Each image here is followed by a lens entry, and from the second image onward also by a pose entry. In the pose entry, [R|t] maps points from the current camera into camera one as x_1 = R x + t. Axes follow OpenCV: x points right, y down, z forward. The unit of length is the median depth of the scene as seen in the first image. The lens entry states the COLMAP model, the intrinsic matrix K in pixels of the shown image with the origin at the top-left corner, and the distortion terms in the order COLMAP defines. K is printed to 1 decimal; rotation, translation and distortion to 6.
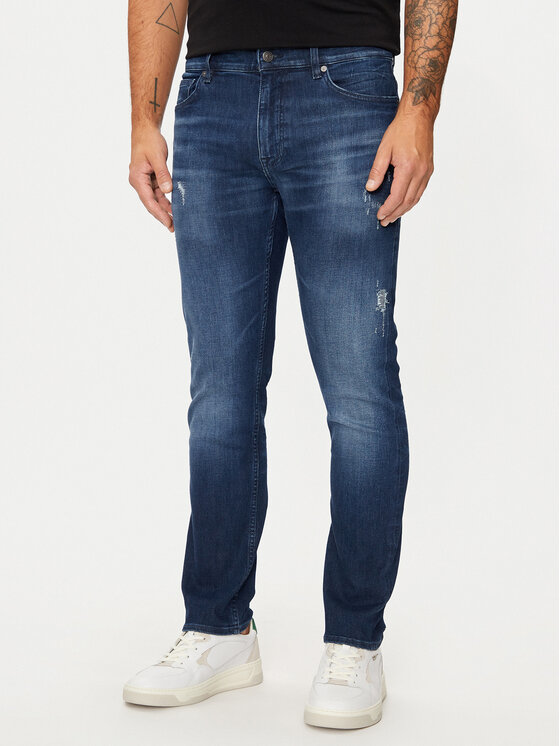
lens RADIAL K [[1194.9, 0, 281.5], [0, 1194.9, 371.7], [0, 0, 1]] dist [-0.095828, 0.000000]
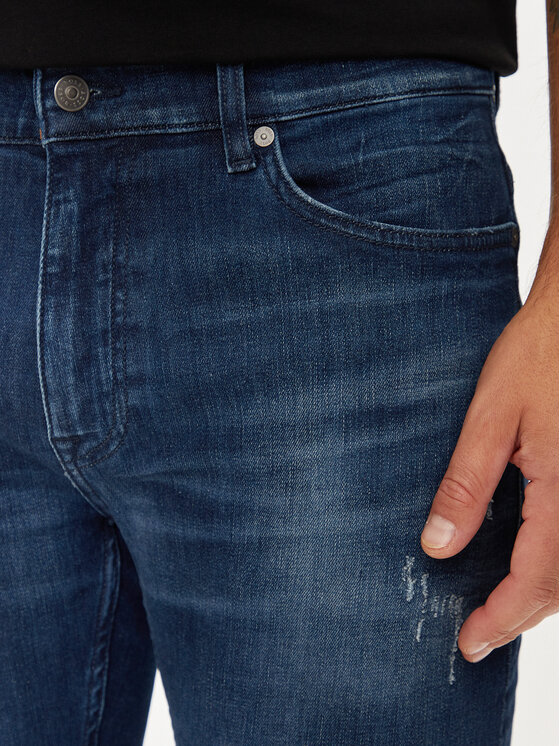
lens RADIAL K [[1787.1, 0, 280.3], [0, 1787.1, 373.6], [0, 0, 1]] dist [-0.138989, 0.000000]
pose [[0.999842, -0.004546, 0.017192, 0.031582], [0.005034, 0.999581, -0.028489, -0.183492], [-0.017056, 0.028571, 0.999446, 0.563170]]
